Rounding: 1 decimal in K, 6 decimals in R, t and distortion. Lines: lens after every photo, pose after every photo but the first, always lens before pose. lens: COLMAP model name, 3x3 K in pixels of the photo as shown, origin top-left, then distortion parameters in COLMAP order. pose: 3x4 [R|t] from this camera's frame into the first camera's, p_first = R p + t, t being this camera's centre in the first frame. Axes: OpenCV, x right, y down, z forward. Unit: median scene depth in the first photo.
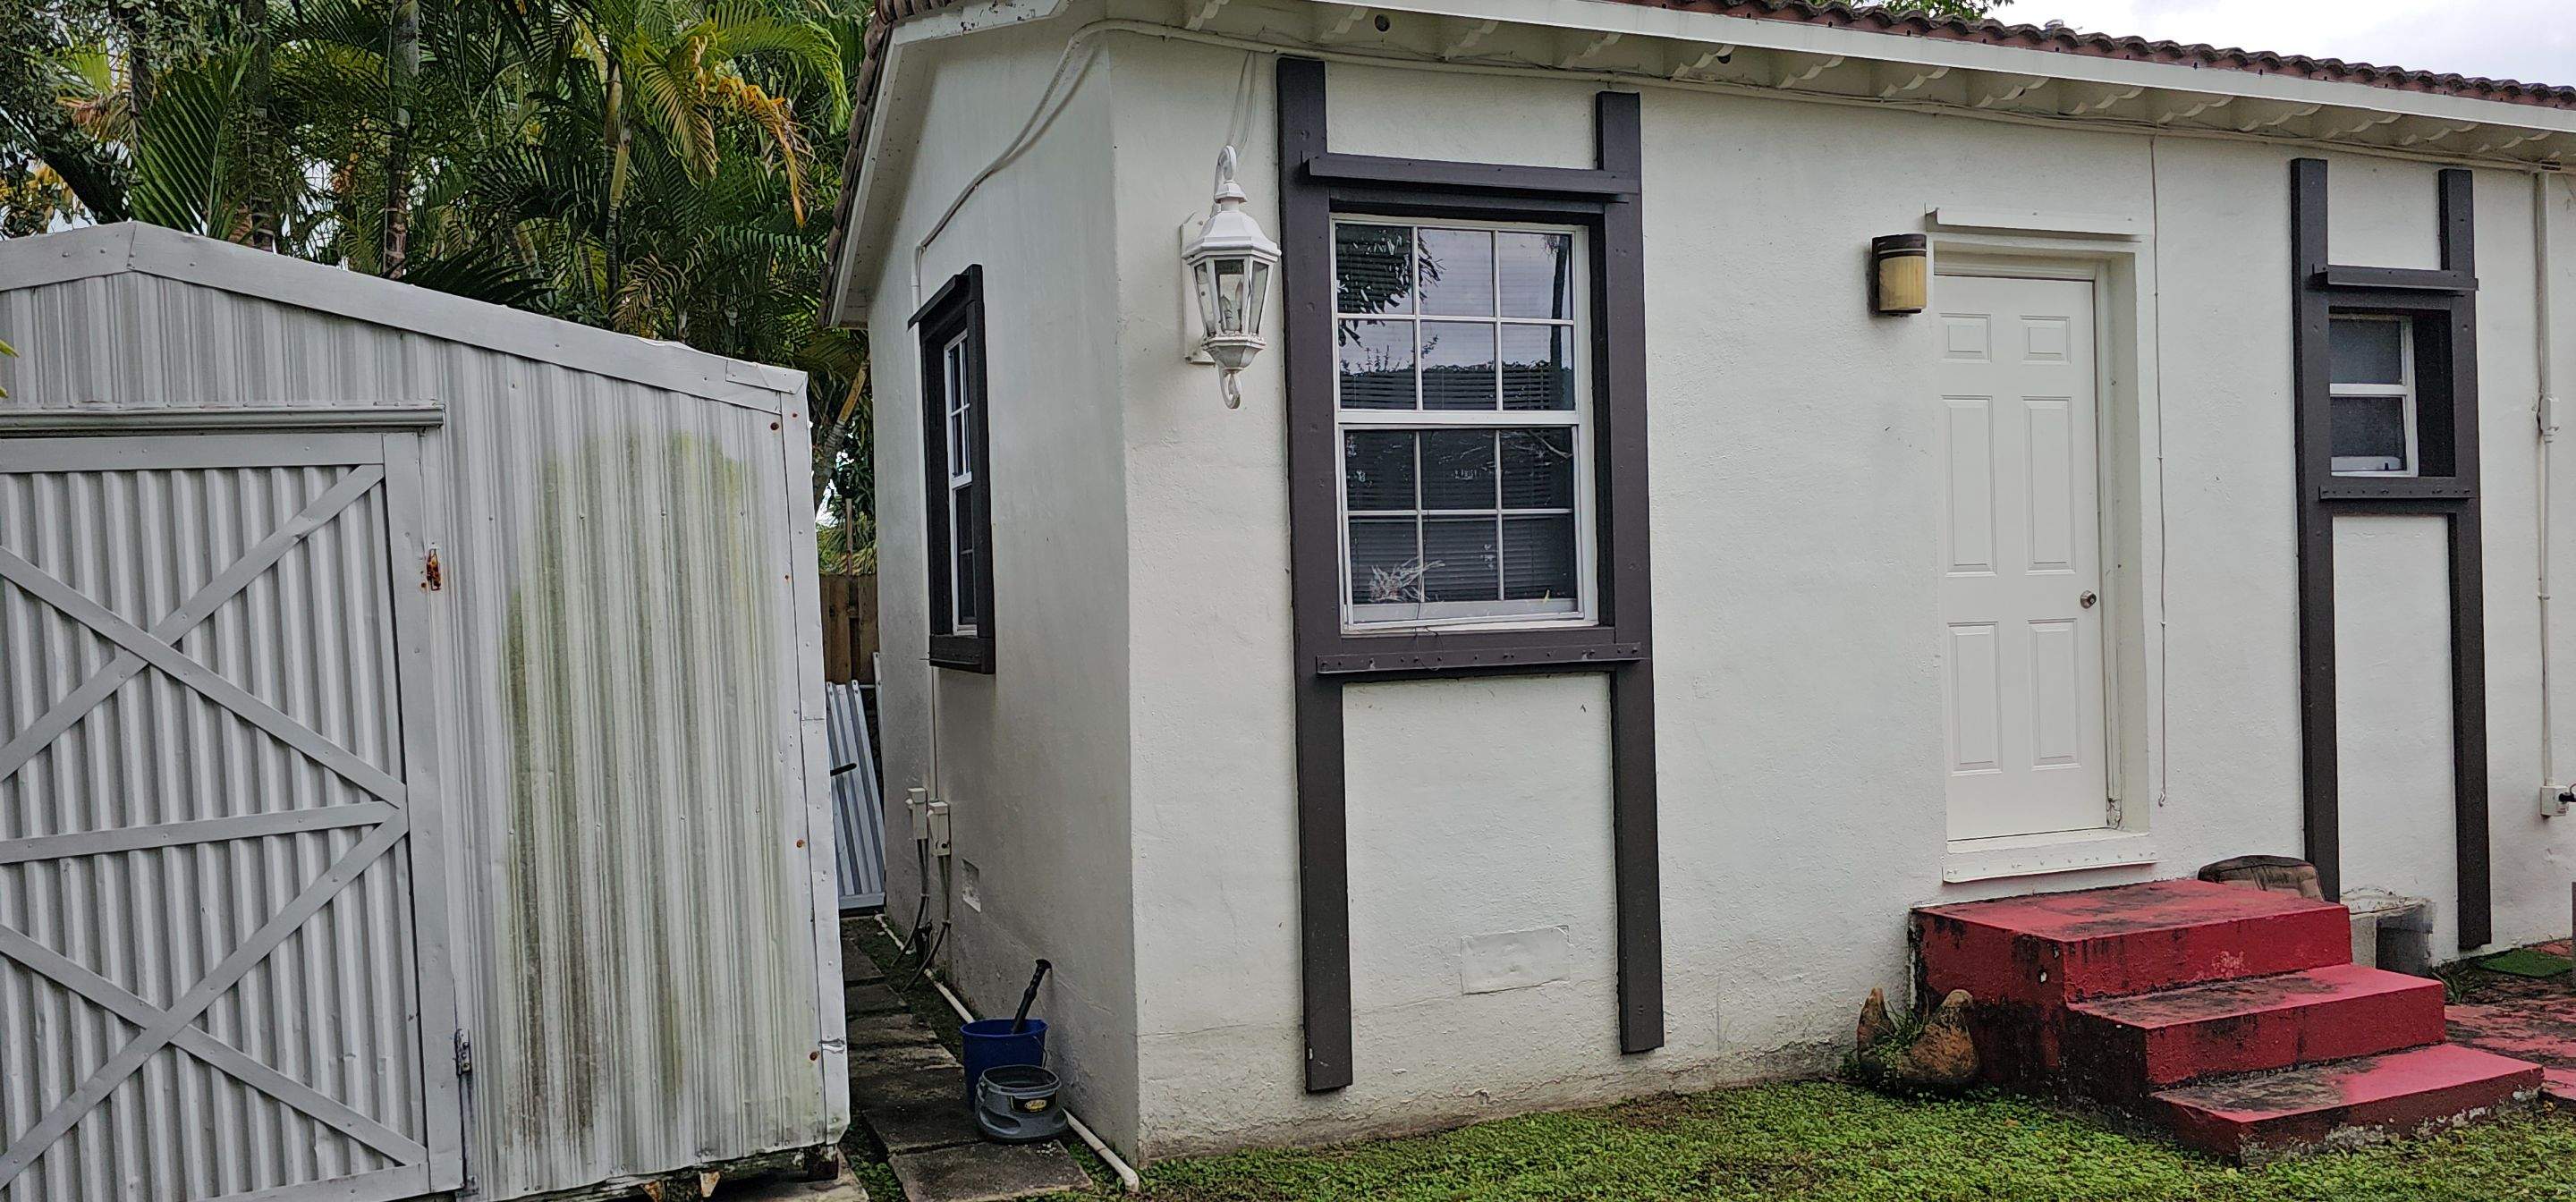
lens RADIAL K [[1778.1, 0, 1315.8], [0, 1778.1, 603.2], [0, 0, 1]] dist [0.089423, -0.108730]
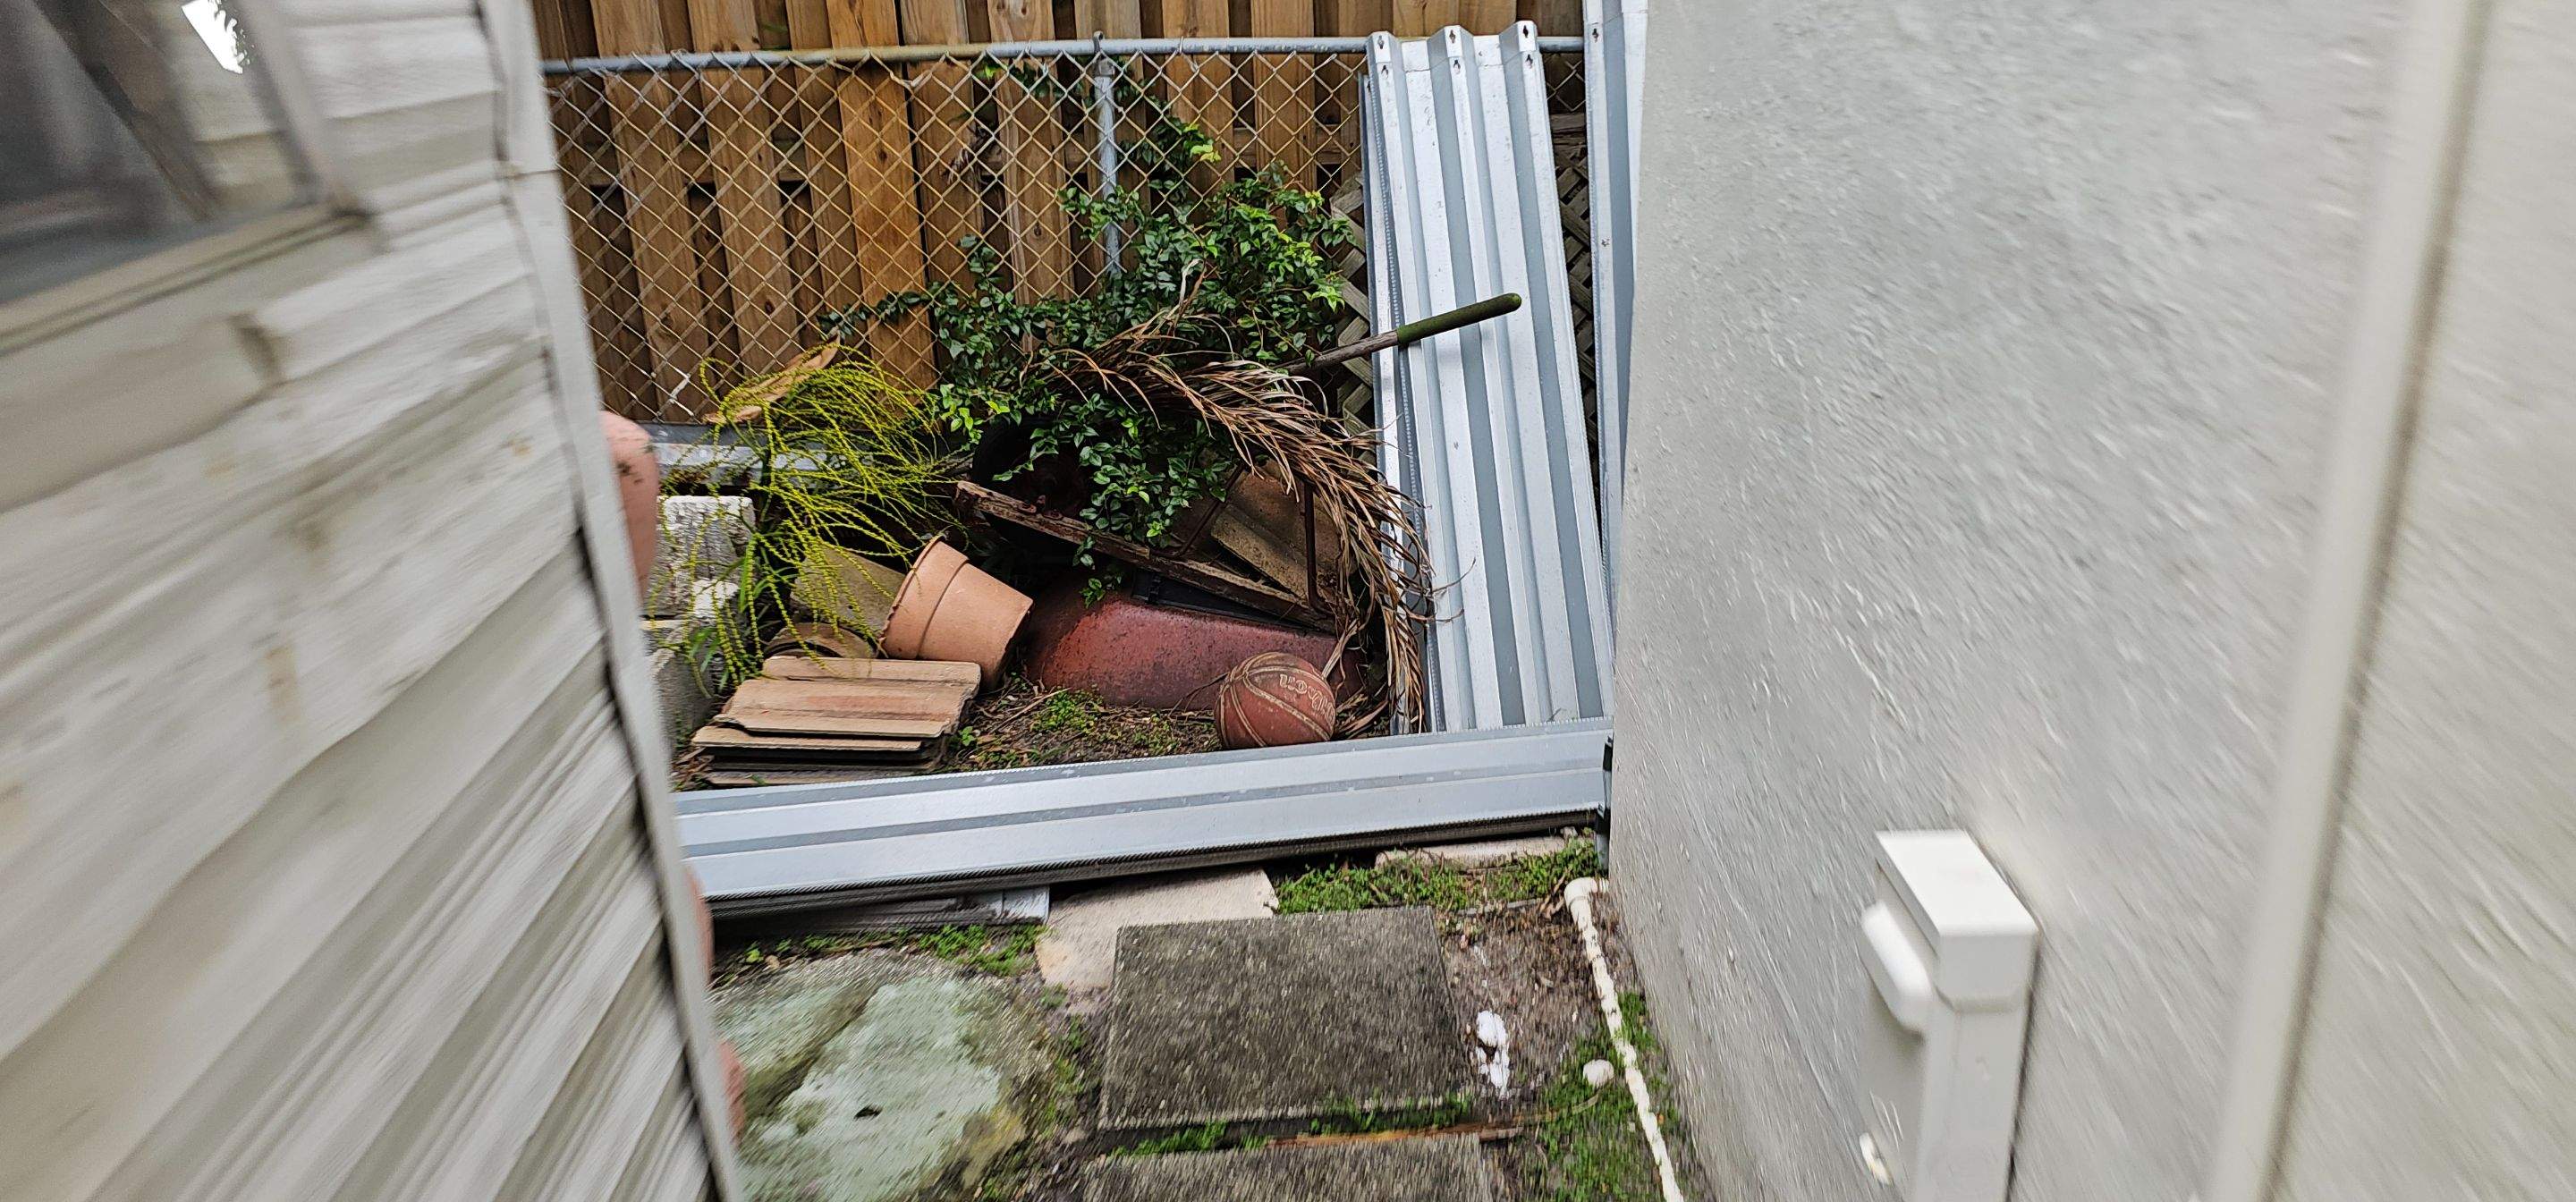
lens RADIAL K [[1729.0, 0, 1273.7], [0, 1729.0, 561.5], [0, 0, 1]] dist [0.093530, -0.101051]
pose [[0.929743, 0.124282, -0.346601, -0.322209], [0.005959, 0.936113, 0.351648, 0.039977], [0.368162, -0.329007, 0.869604, 1.217150]]
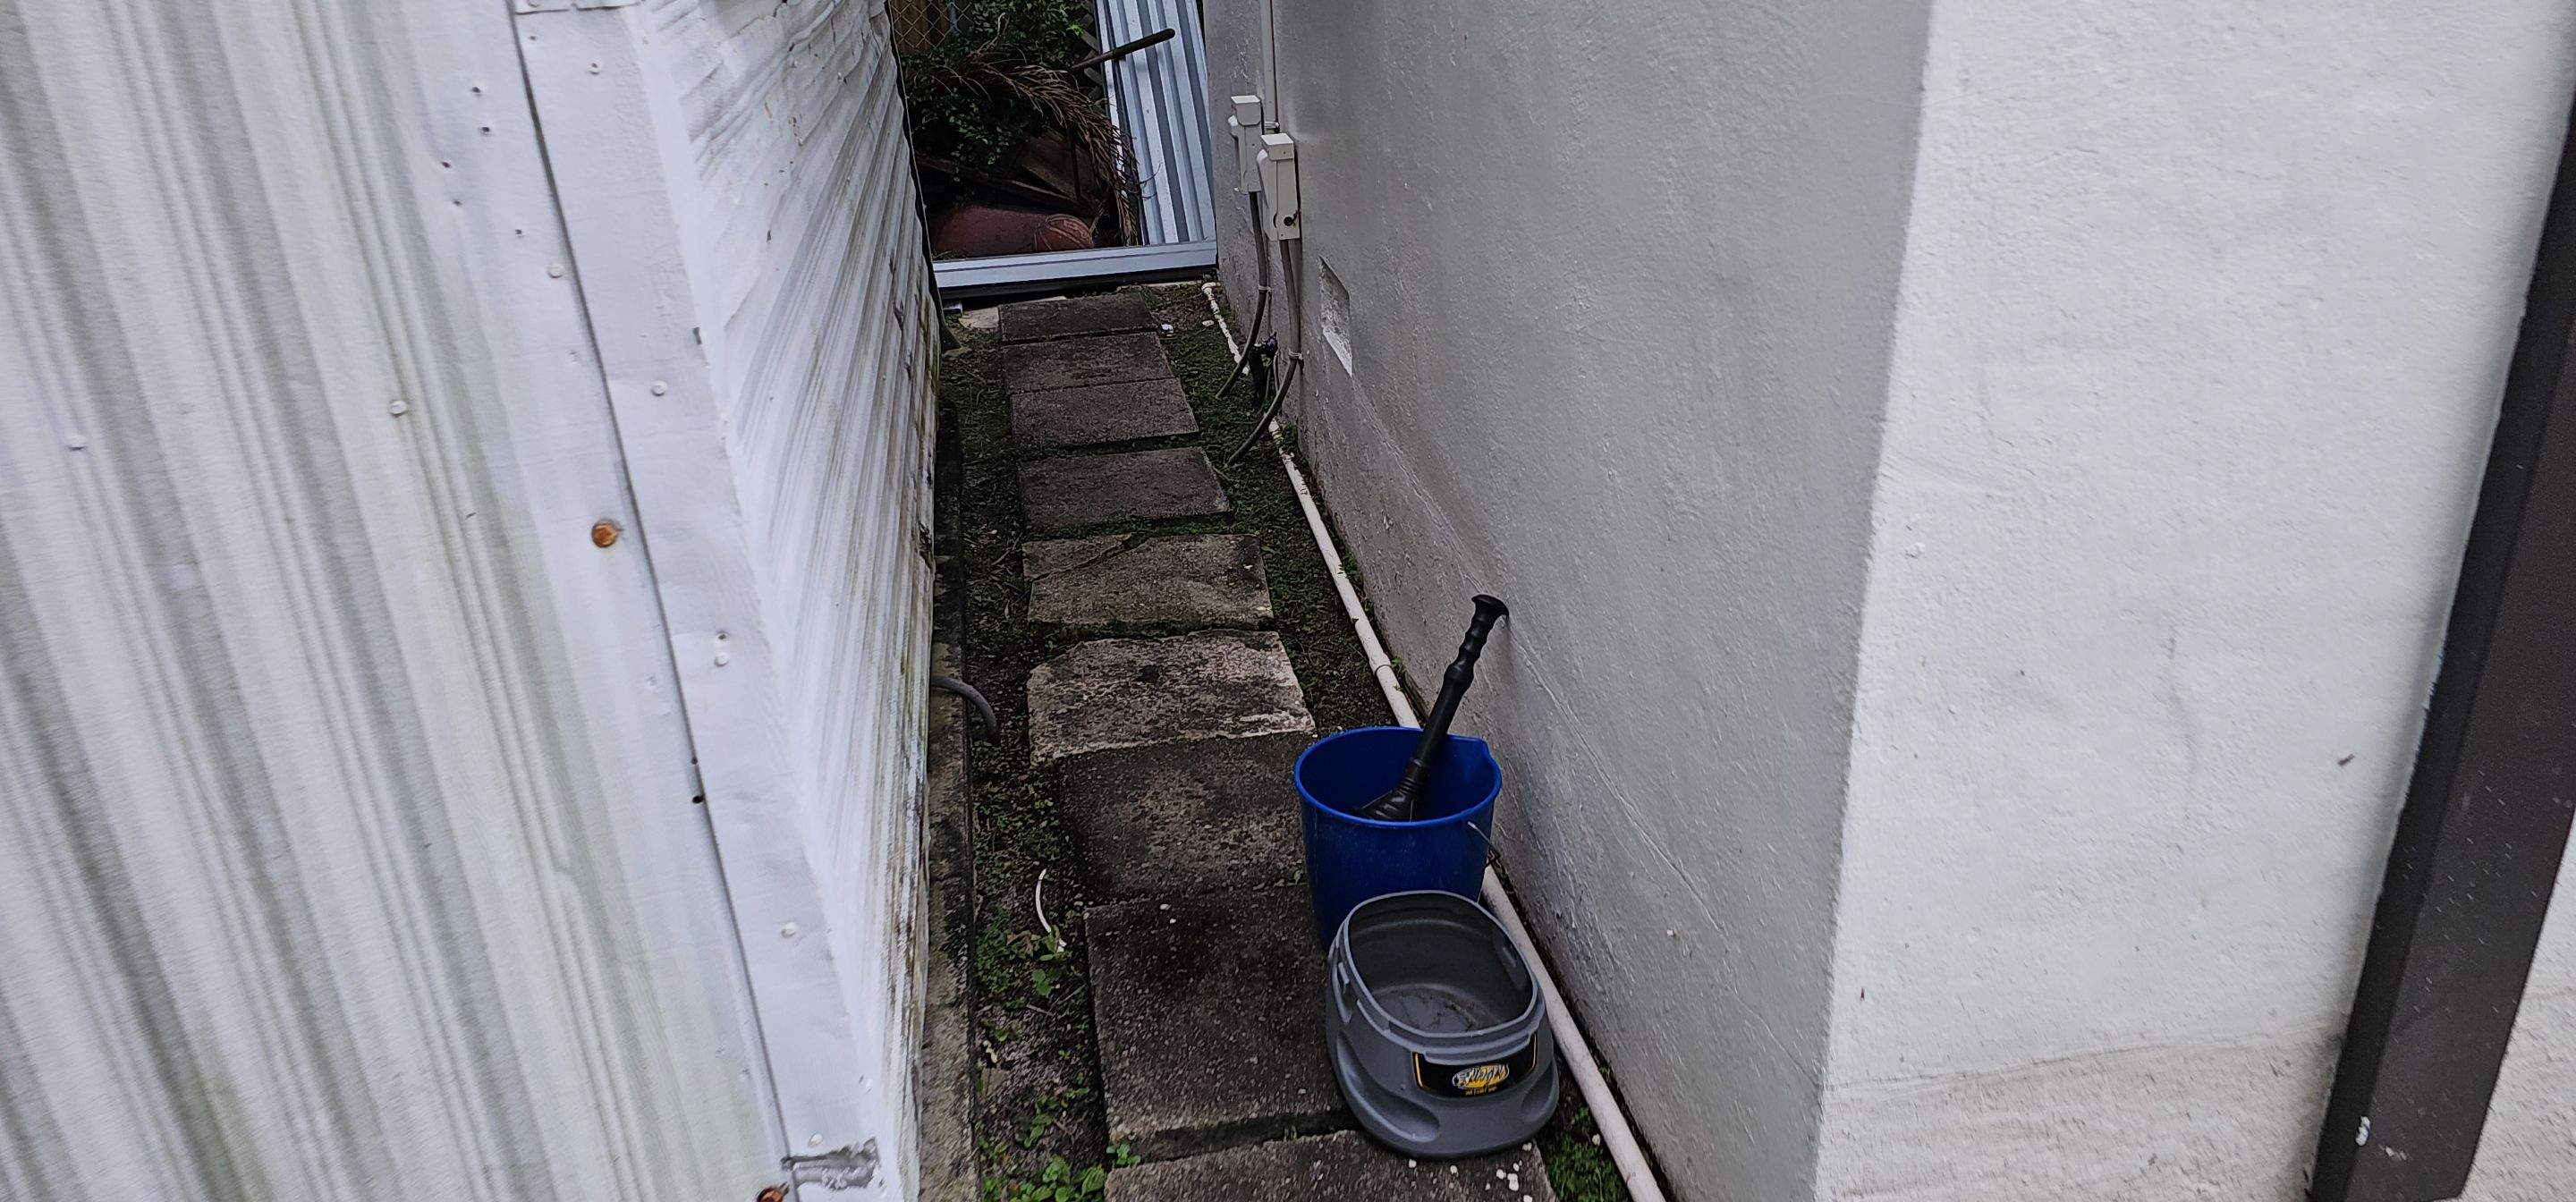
lens RADIAL K [[1778.1, 0, 1315.8], [0, 1778.1, 603.2], [0, 0, 1]] dist [0.089423, -0.108730]
pose [[0.976486, 0.077797, -0.201055, -0.109649], [0.010183, 0.914930, 0.403483, 0.033373], [0.215341, -0.396043, 0.892624, 0.626384]]
